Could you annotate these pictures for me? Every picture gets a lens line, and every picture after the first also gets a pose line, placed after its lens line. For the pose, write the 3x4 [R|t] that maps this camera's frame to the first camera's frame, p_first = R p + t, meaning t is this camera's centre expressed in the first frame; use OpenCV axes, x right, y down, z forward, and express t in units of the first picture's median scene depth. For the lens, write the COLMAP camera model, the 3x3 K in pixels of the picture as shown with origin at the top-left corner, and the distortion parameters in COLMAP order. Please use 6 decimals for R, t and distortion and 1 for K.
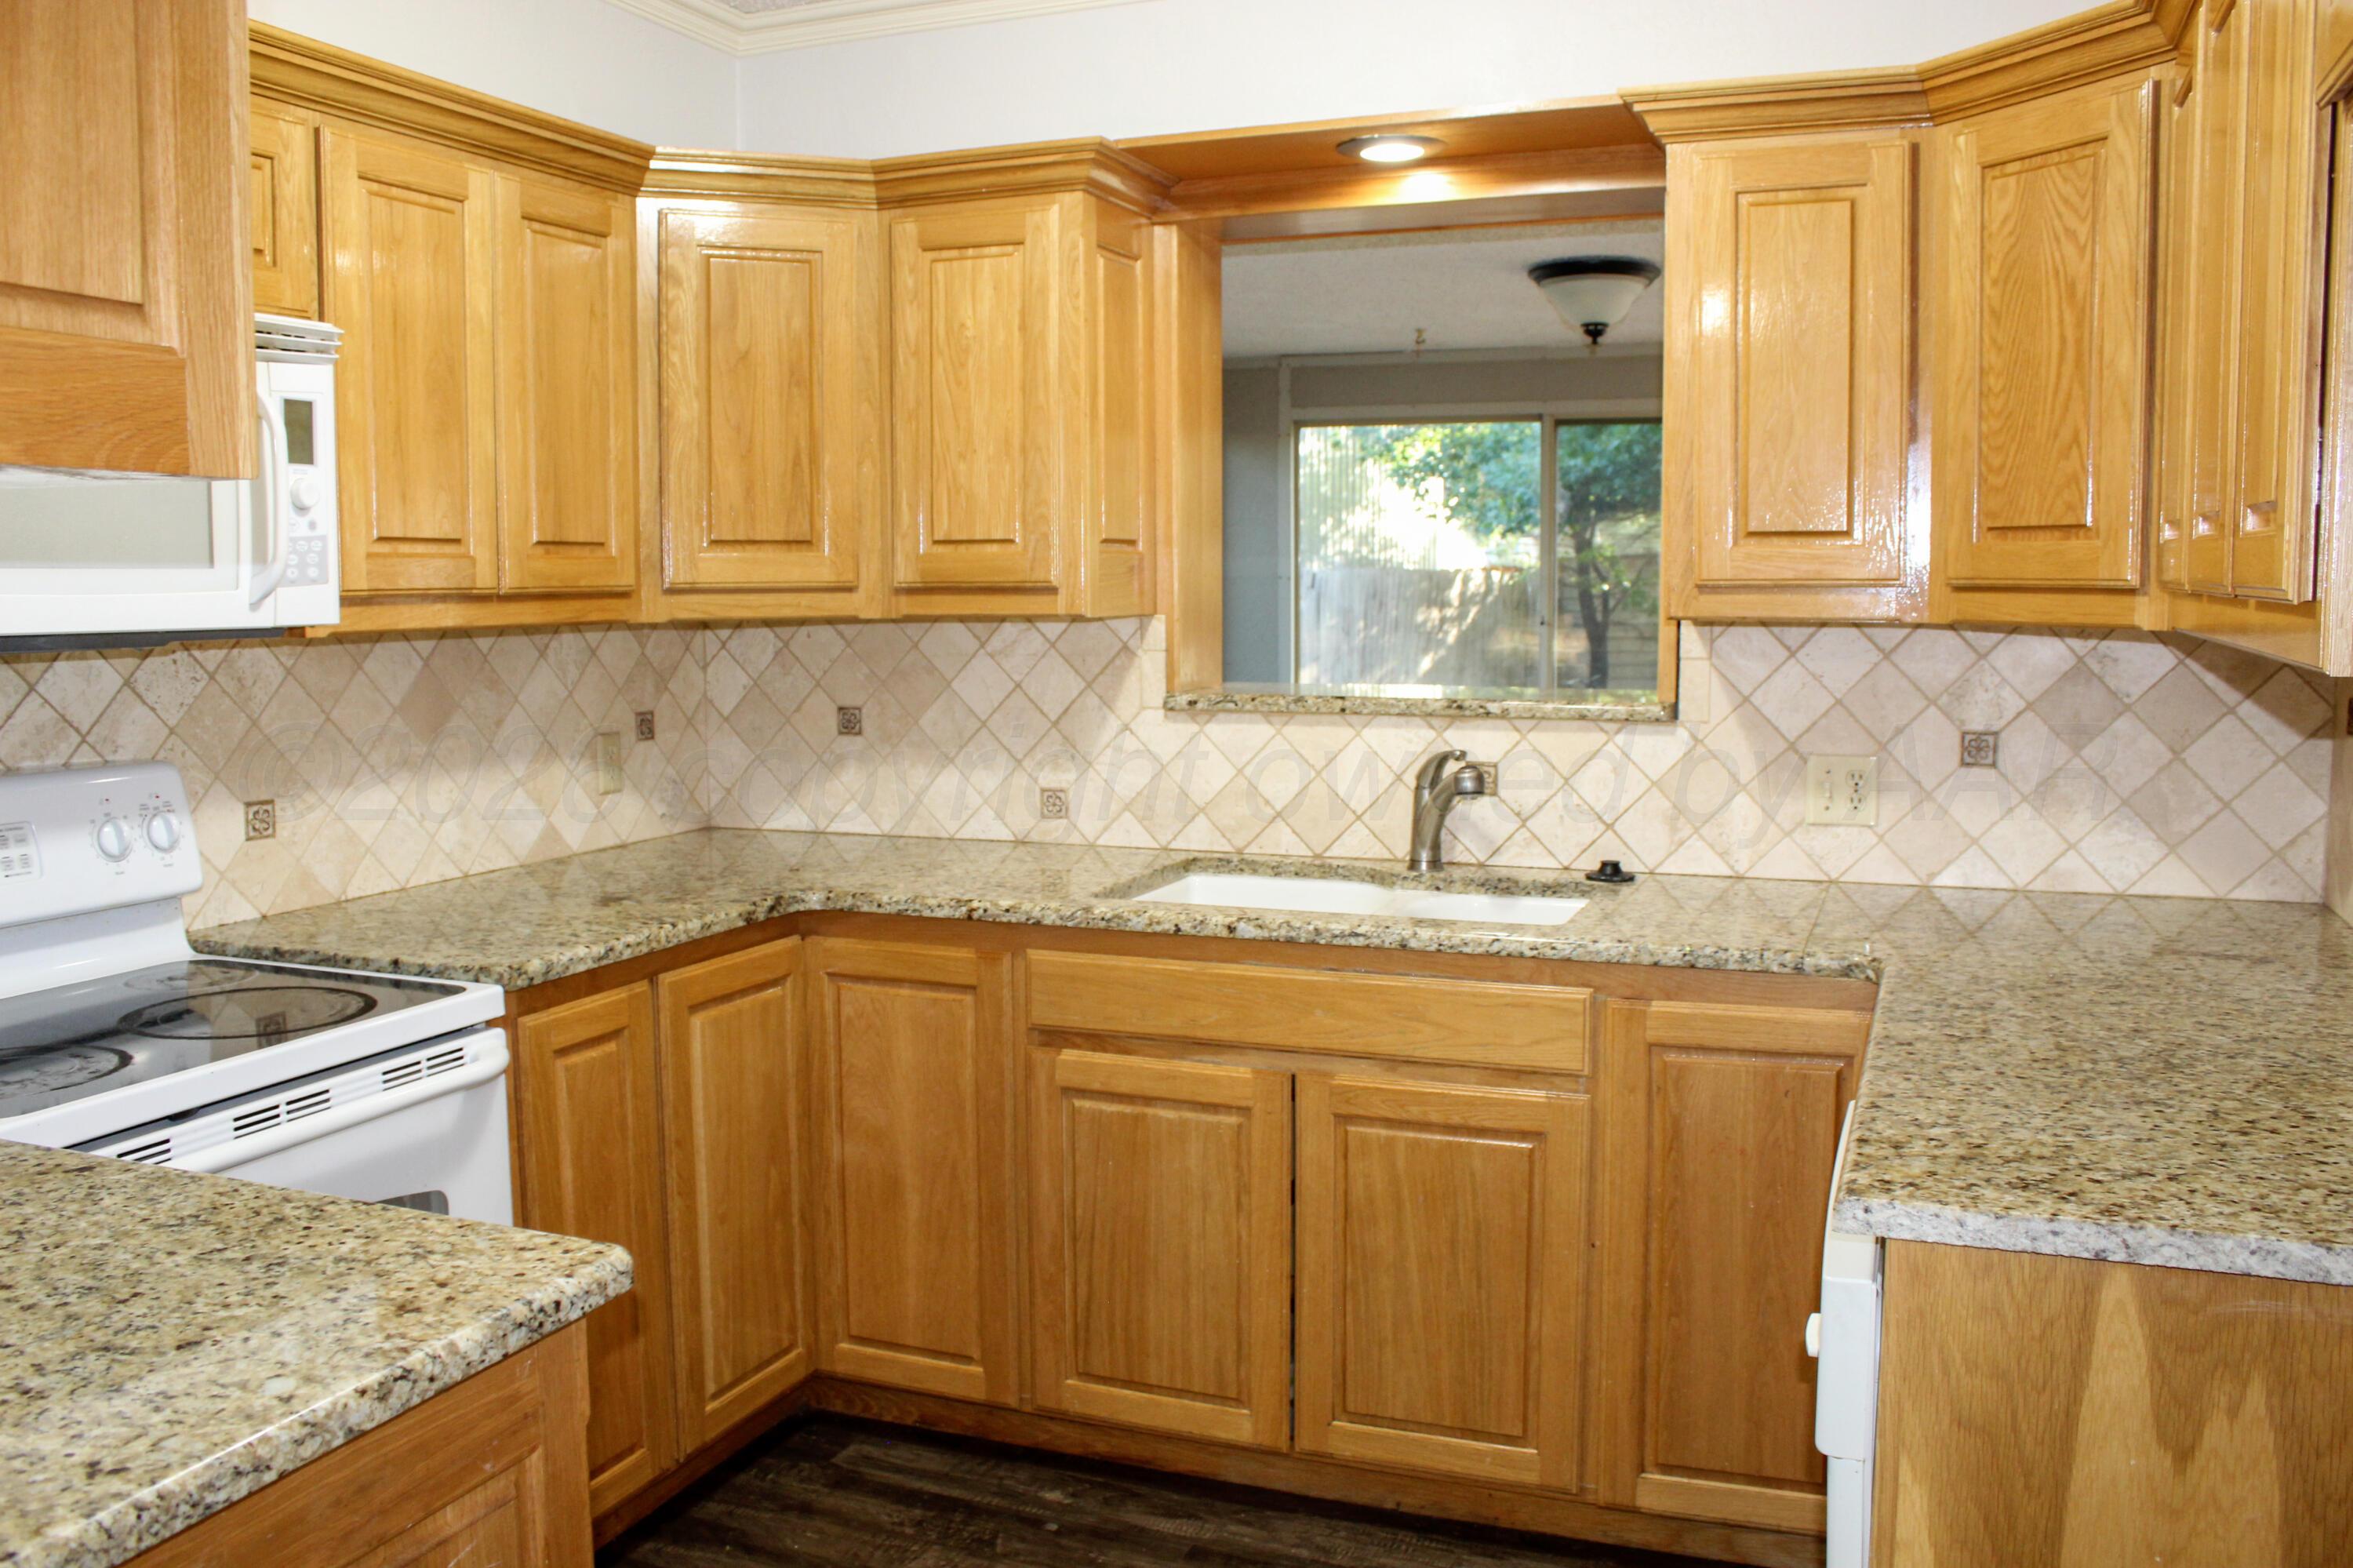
lens RADIAL K [[1895.9, 0, 1148.0], [0, 1895.9, 800.4], [0, 0, 1]] dist [-0.174021, 0.144016]
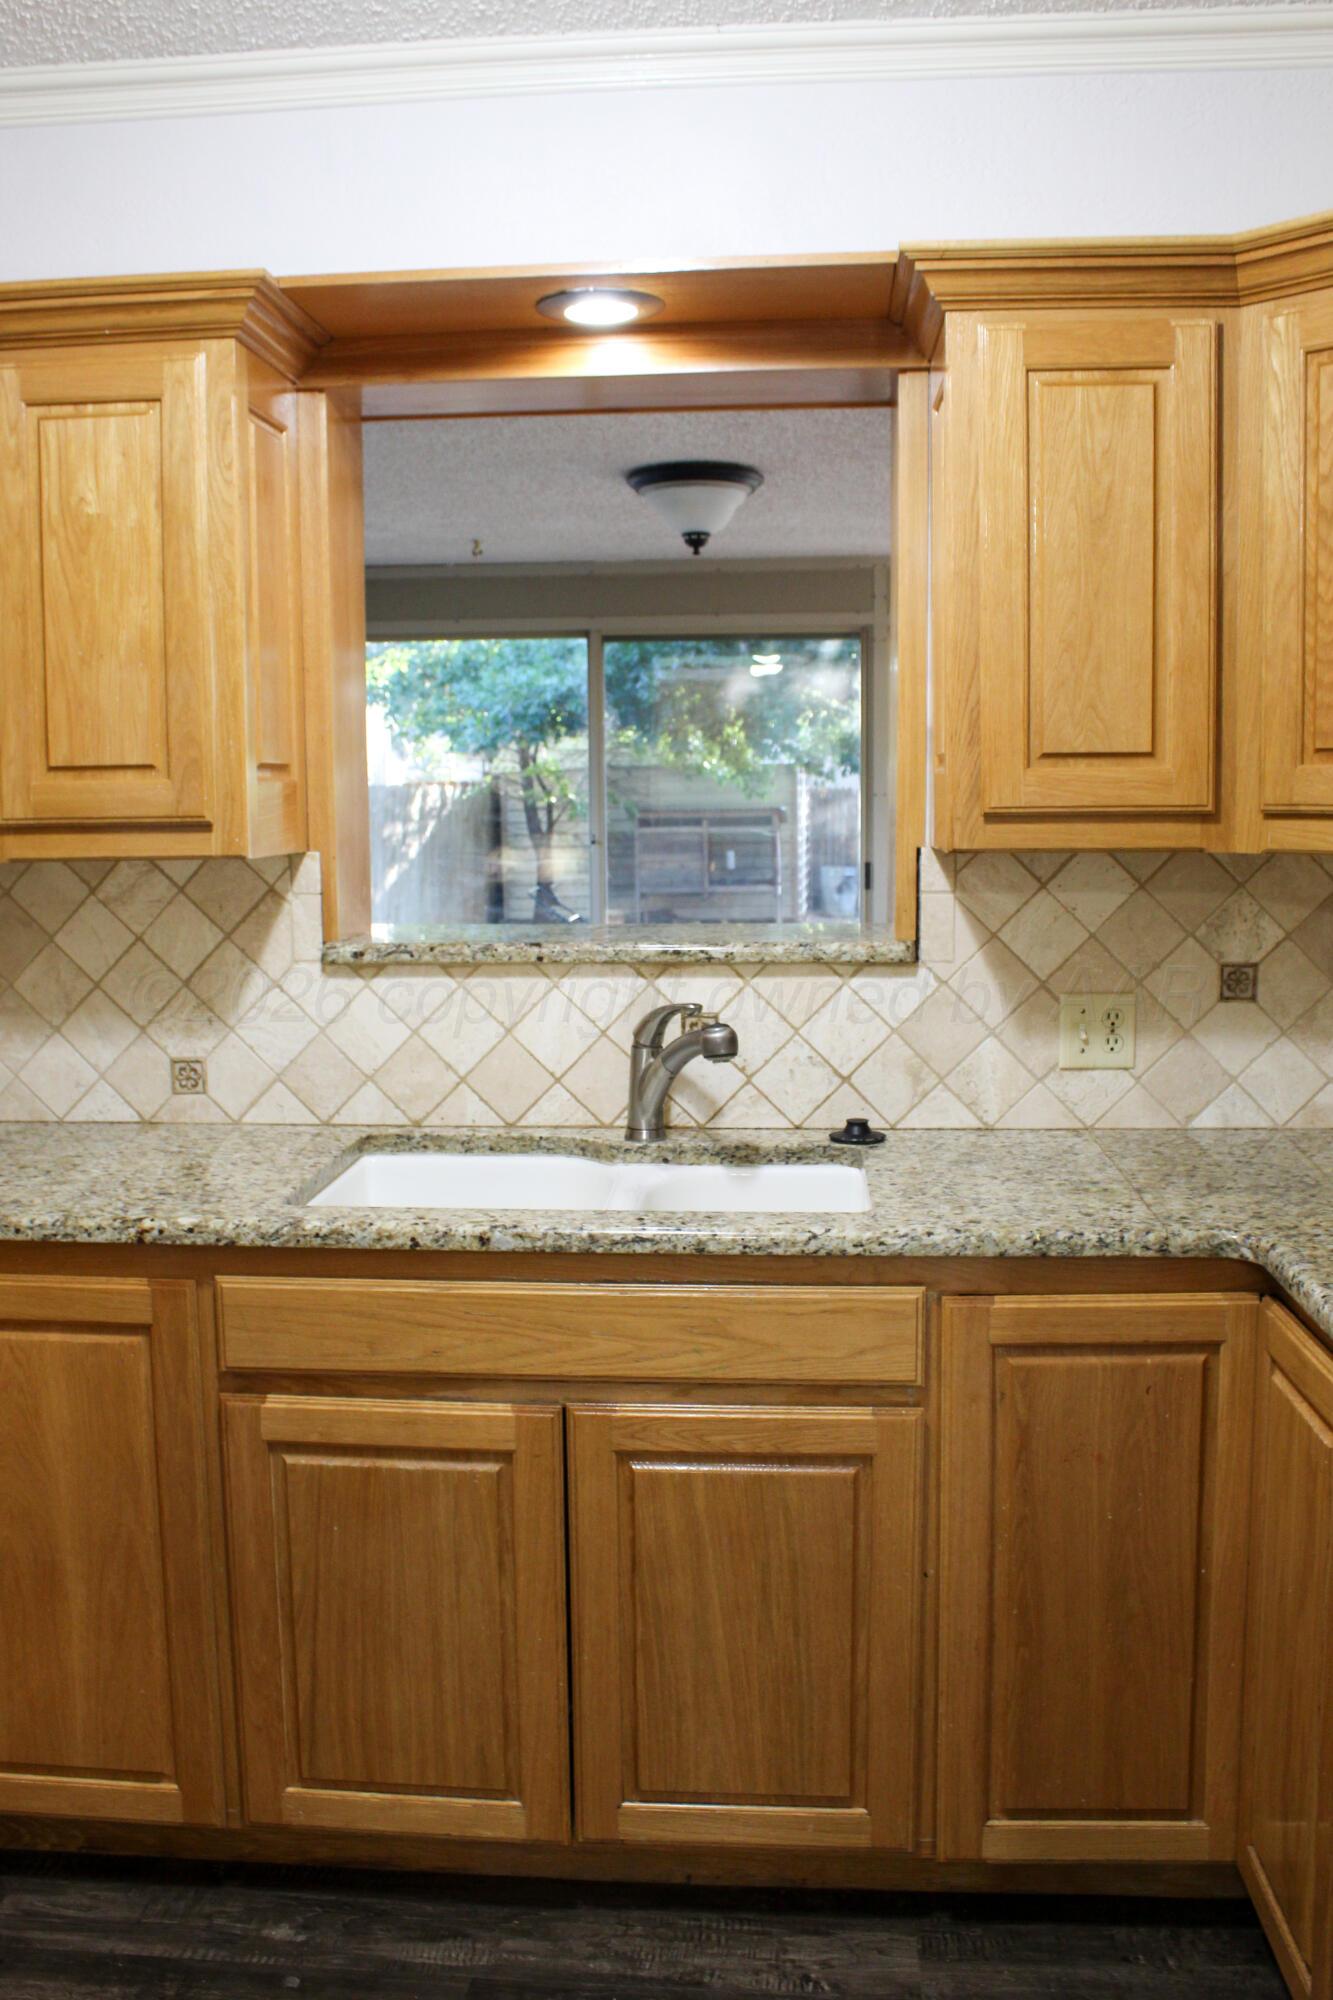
lens RADIAL K [[1770.3, 0, 623.9], [0, 1770.3, 1017.6], [0, 0, 1]] dist [-0.144599, 0.110165]
pose [[0.956178, -0.041449, 0.289838, -0.107923], [0.038577, 0.999134, 0.015620, -0.035542], [-0.290235, -0.003754, 0.956948, 0.233223]]
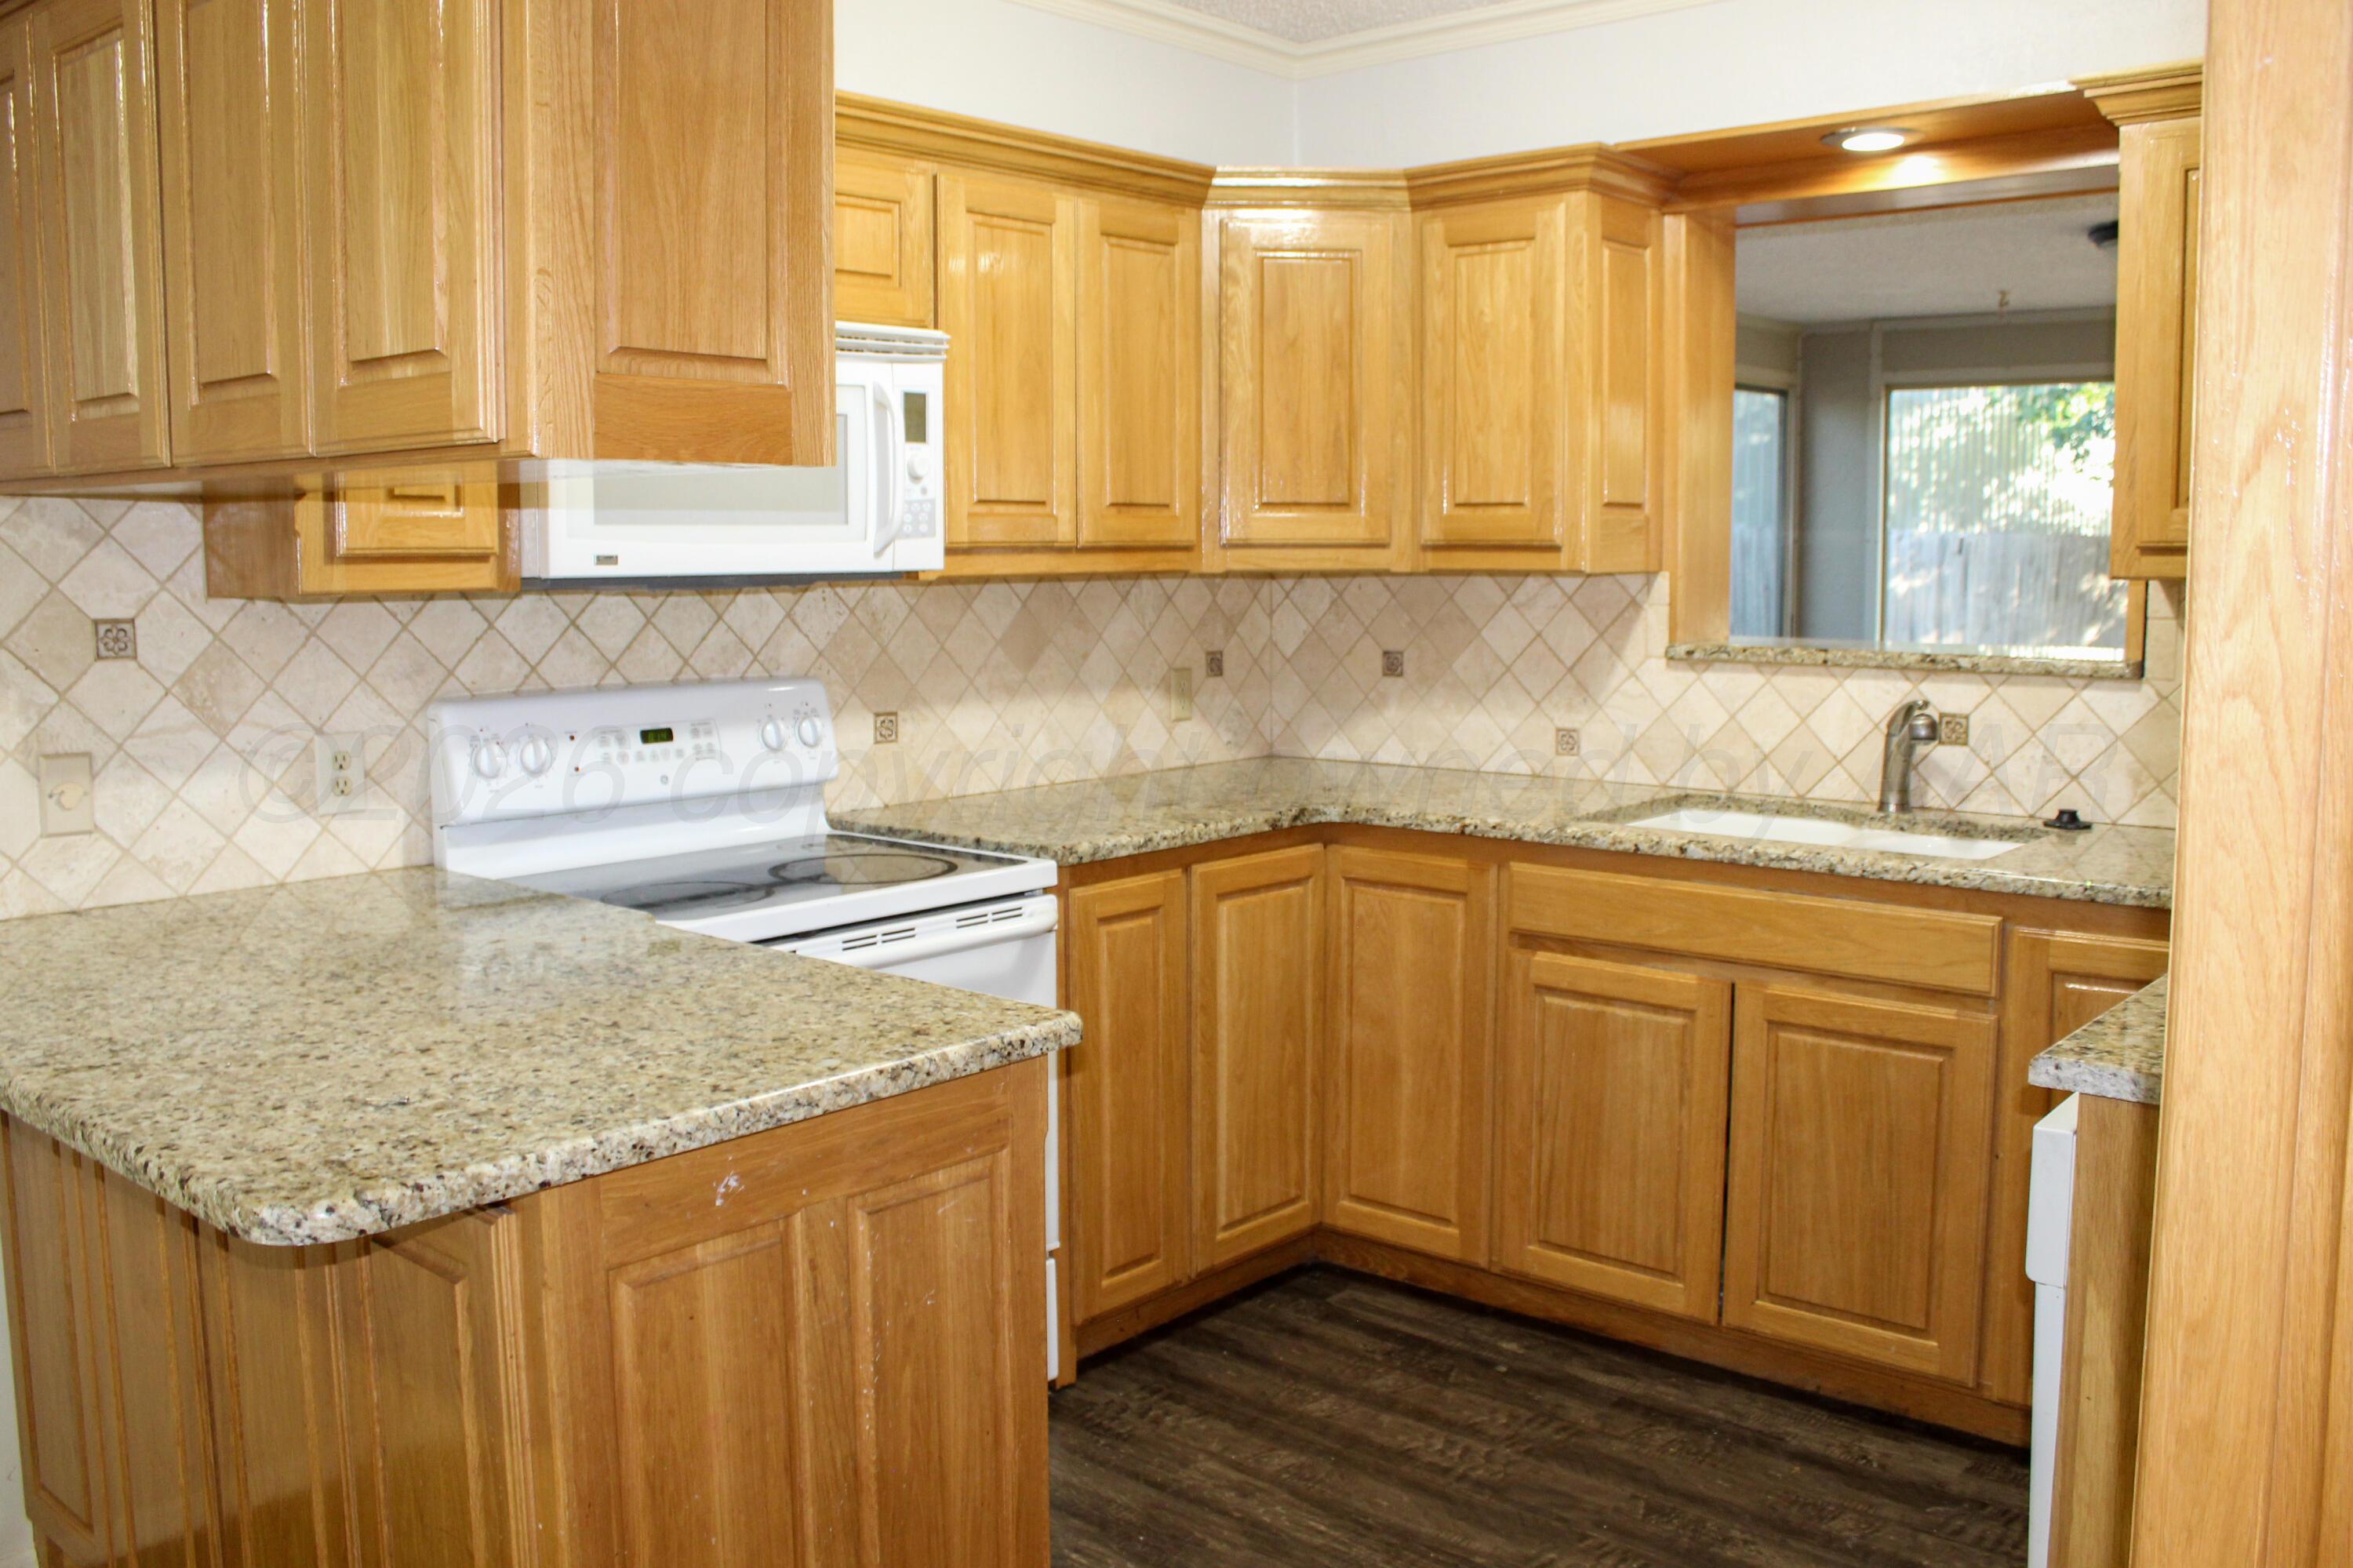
lens RADIAL K [[1895.9, 0, 1164.3], [0, 1895.9, 811.6], [0, 0, 1]] dist [-0.174021, 0.144016]
pose [[0.945633, 0.043154, -0.322359, 0.102166], [-0.034594, 0.998881, 0.032240, 0.018462], [0.323390, -0.019335, 0.946068, -0.141708]]
